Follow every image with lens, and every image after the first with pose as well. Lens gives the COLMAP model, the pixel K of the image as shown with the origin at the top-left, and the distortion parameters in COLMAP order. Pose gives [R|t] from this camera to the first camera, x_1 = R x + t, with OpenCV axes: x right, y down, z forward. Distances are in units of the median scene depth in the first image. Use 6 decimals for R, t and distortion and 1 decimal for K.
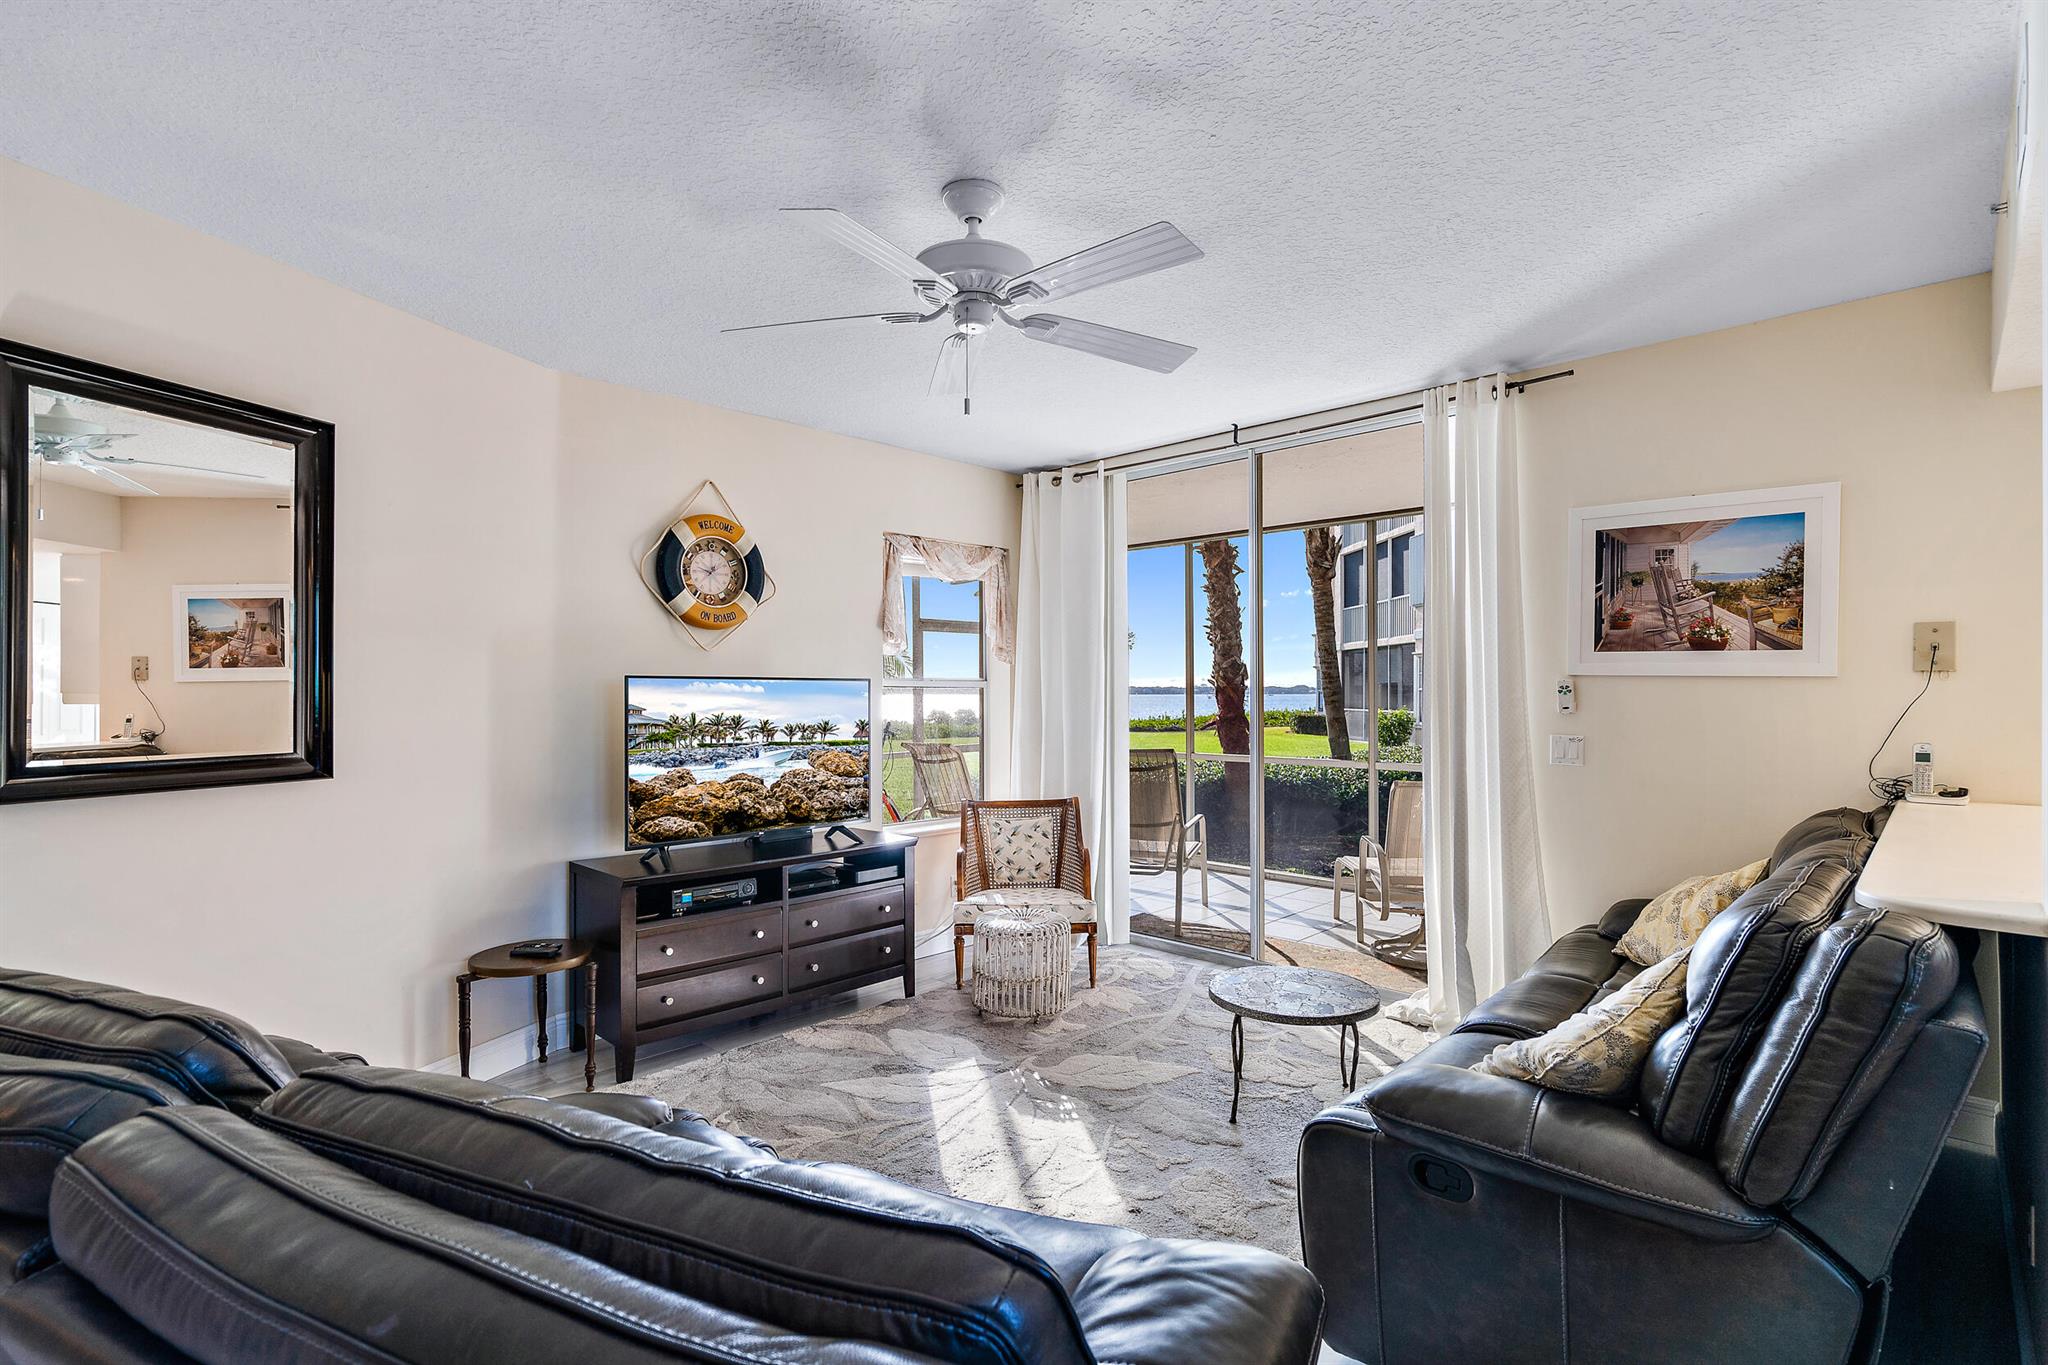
lens RADIAL K [[957.6, 0, 1025.2], [0, 957.6, 685.4], [0, 0, 1]] dist [-0.004122, -0.000413]
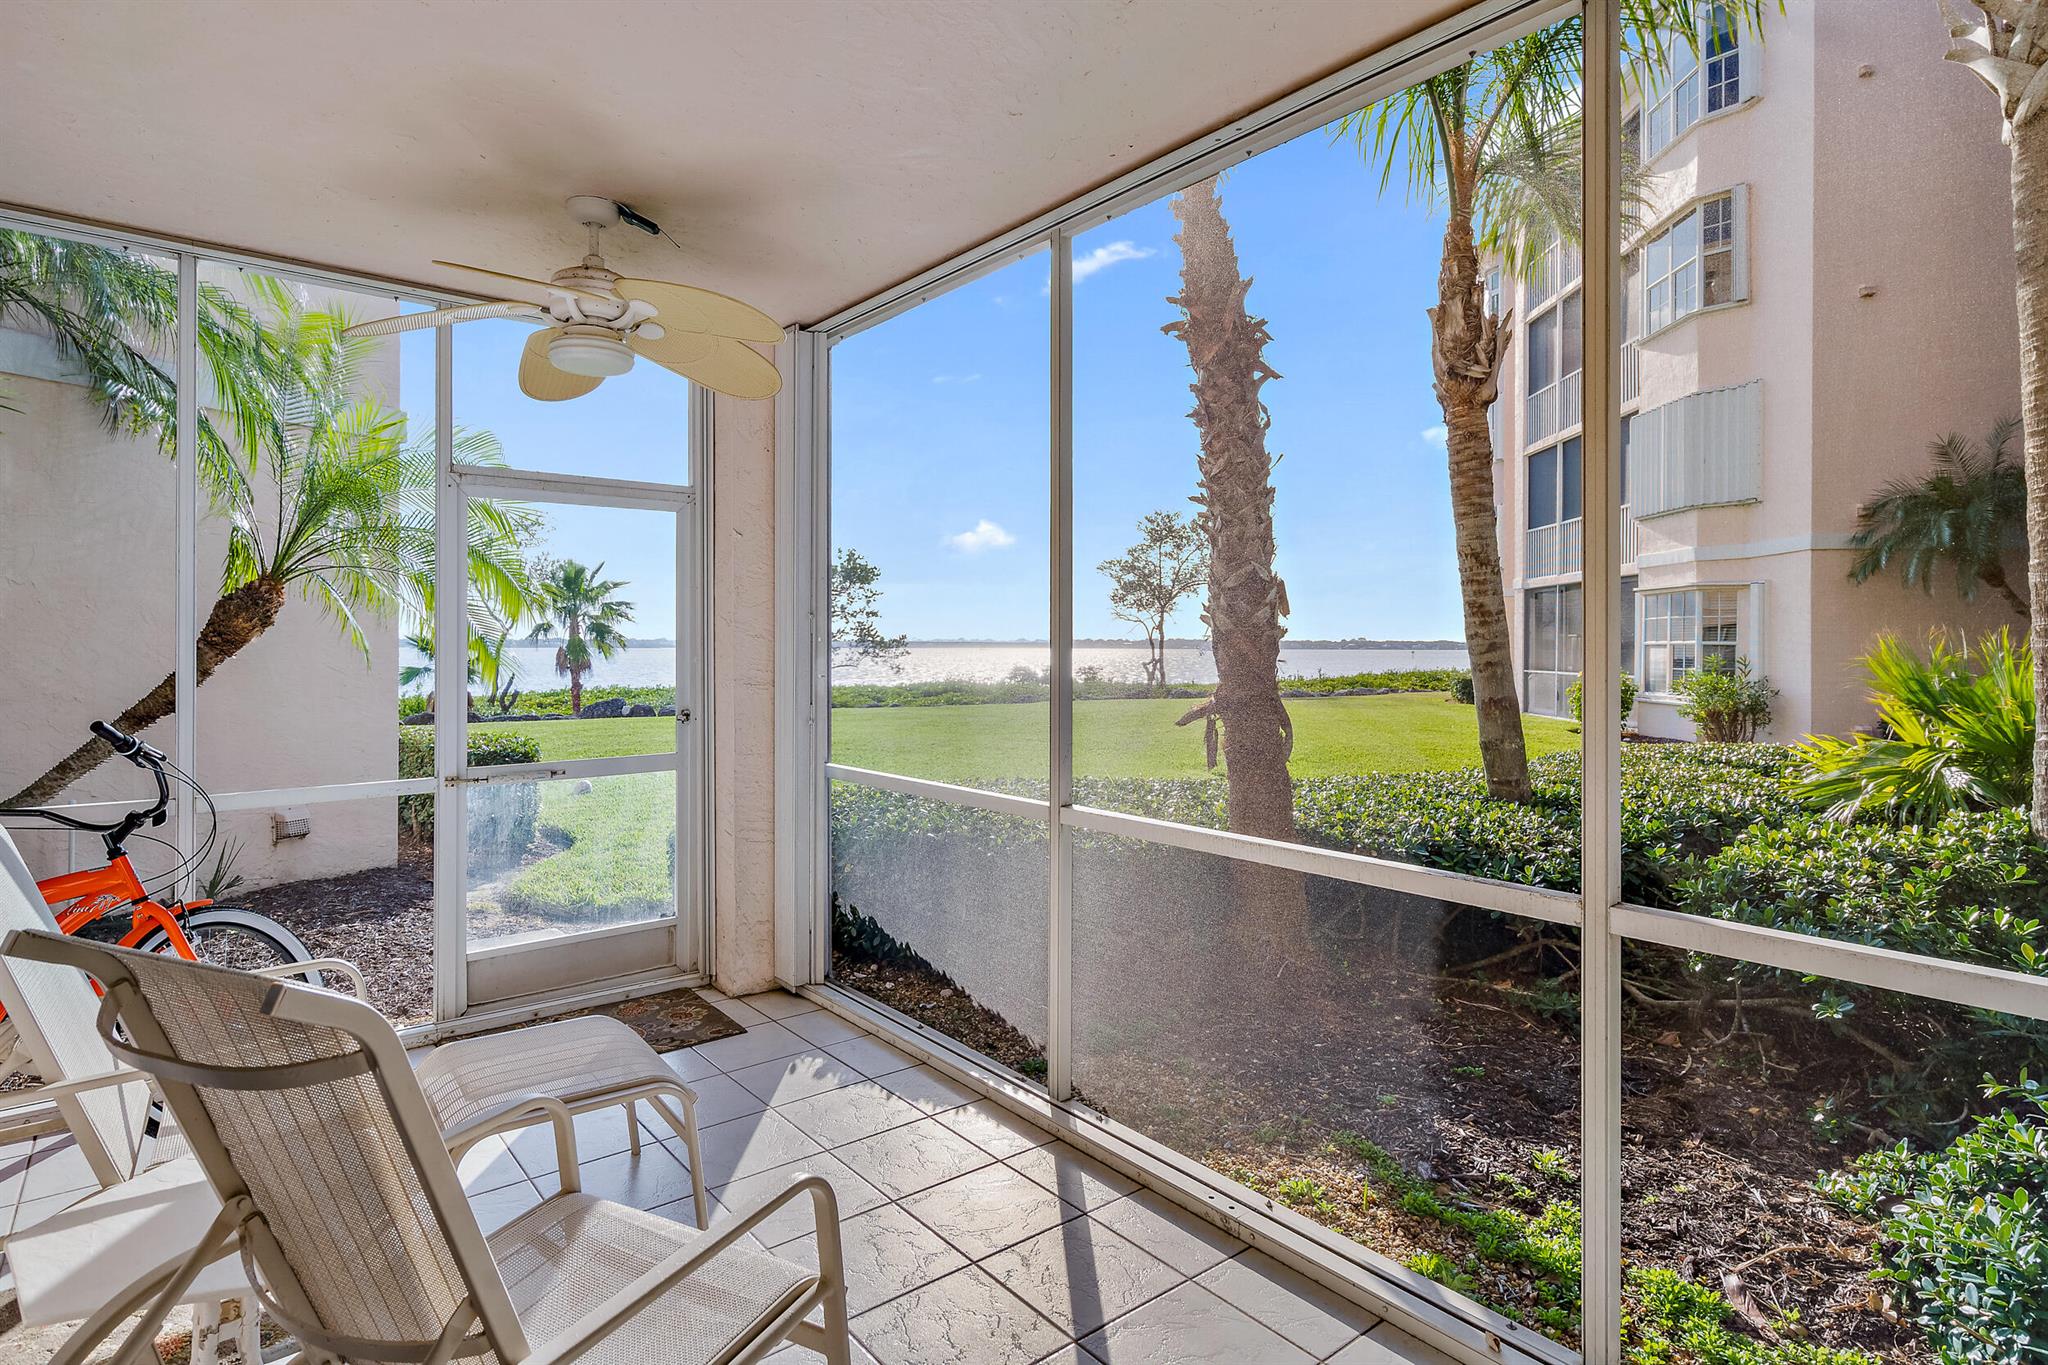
lens RADIAL K [[1064.9, 0, 1018.7], [0, 1064.9, 638.6], [0, 0, 1]] dist [0.001002, -0.000091]
pose [[0.991905, 0.003942, -0.126924, 0.367422], [-0.003973, 0.999992, 0.000015, 0.011960], [0.126923, 0.000490, 0.991912, 1.046369]]
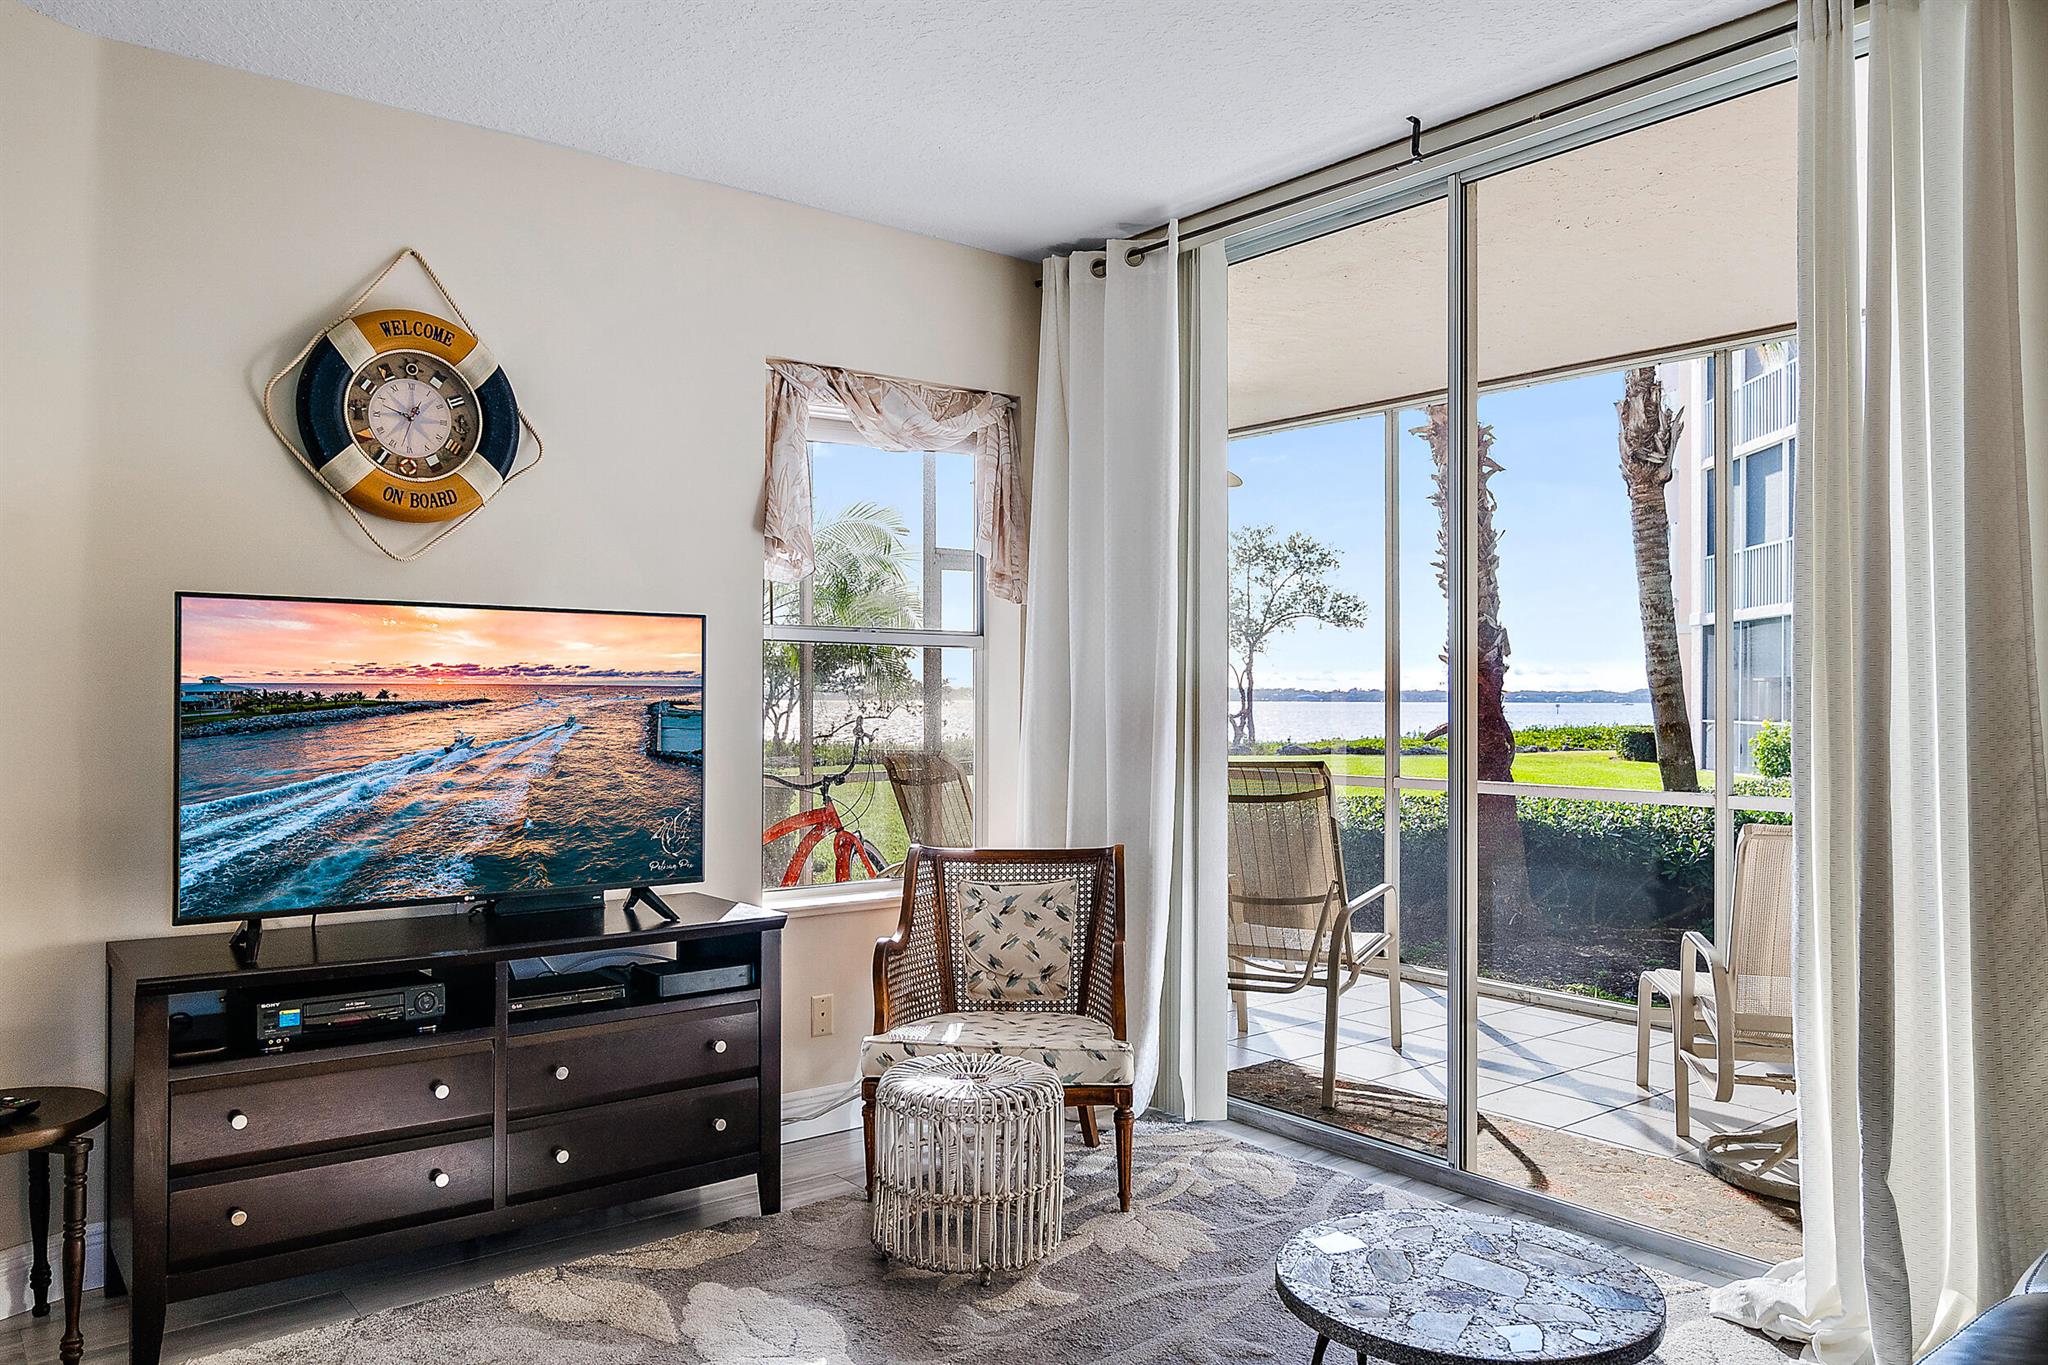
lens RADIAL K [[1428.3, 0, 1024.0], [0, 1428.3, 682.5], [0, 0, 1]] dist [-0.000130, -0.002537]
pose [[0.991514, 0.003562, -0.129953, 0.114727], [-0.004031, 0.999986, -0.003343, 0.031631], [0.129939, 0.003839, 0.991515, 0.221375]]
